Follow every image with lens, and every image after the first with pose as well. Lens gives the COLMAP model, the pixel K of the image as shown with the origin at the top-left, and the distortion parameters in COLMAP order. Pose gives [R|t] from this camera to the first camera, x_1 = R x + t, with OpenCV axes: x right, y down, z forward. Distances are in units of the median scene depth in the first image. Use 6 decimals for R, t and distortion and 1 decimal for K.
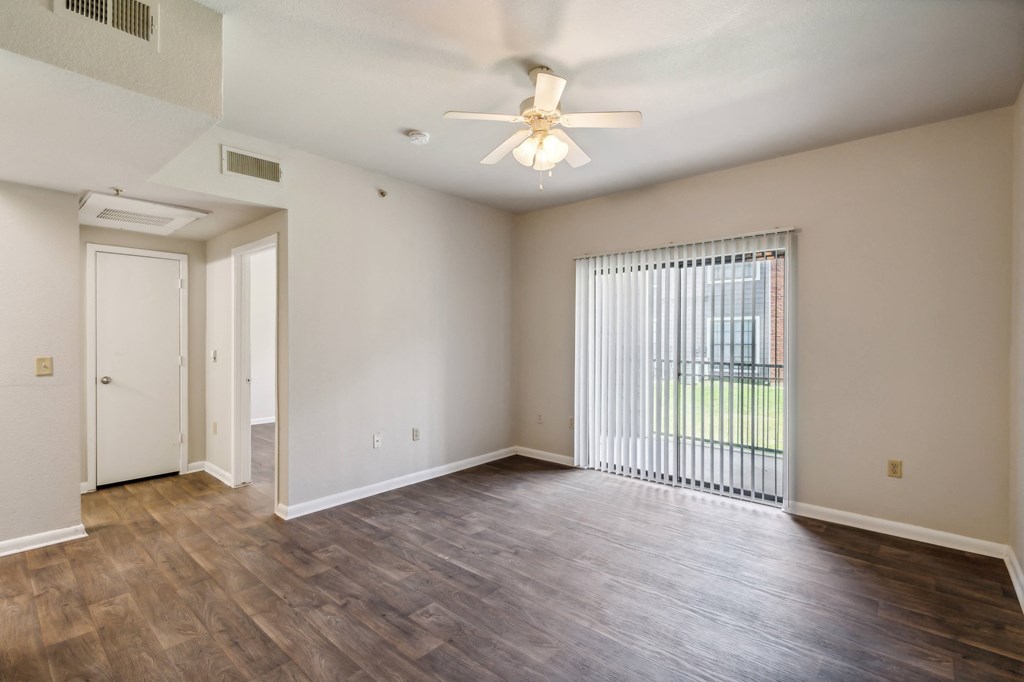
lens RADIAL K [[468.7, 0, 509.3], [0, 468.7, 337.6], [0, 0, 1]] dist [-0.001778, -0.000207]
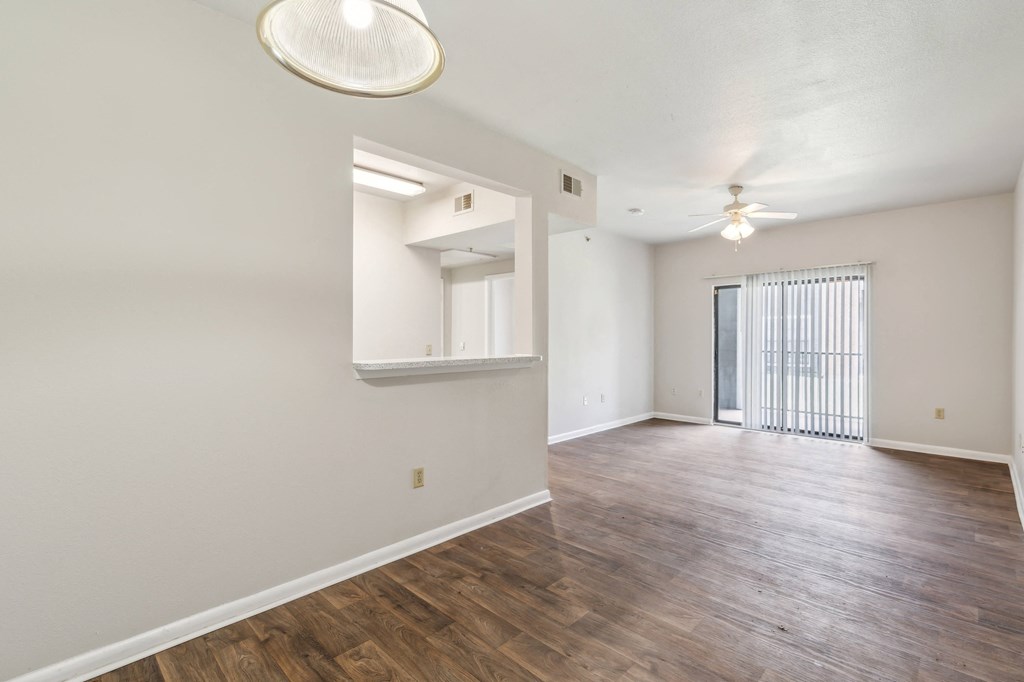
lens RADIAL K [[468.7, 0, 507.1], [0, 468.7, 335.7], [0, 0, 1]] dist [-0.001778, -0.000207]
pose [[0.998039, -0.001181, -0.062577, -0.634494], [0.001246, 0.999999, 0.001004, 0.009069], [0.062575, -0.001080, 0.998040, -0.790696]]
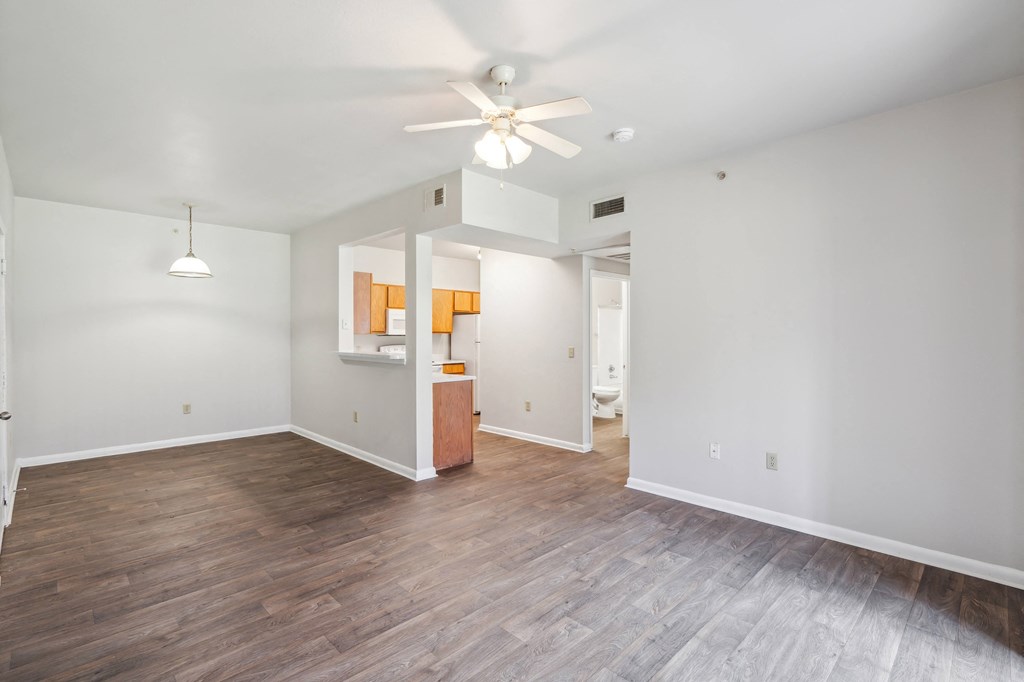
lens RADIAL K [[468.7, 0, 512.2], [0, 468.7, 335.4], [0, 0, 1]] dist [-0.001778, -0.000207]
pose [[-0.066678, -0.001799, -0.997773, 0.910988], [-0.000324, 0.999998, -0.001781, -0.002510], [0.997775, 0.000204, -0.066678, 0.936932]]
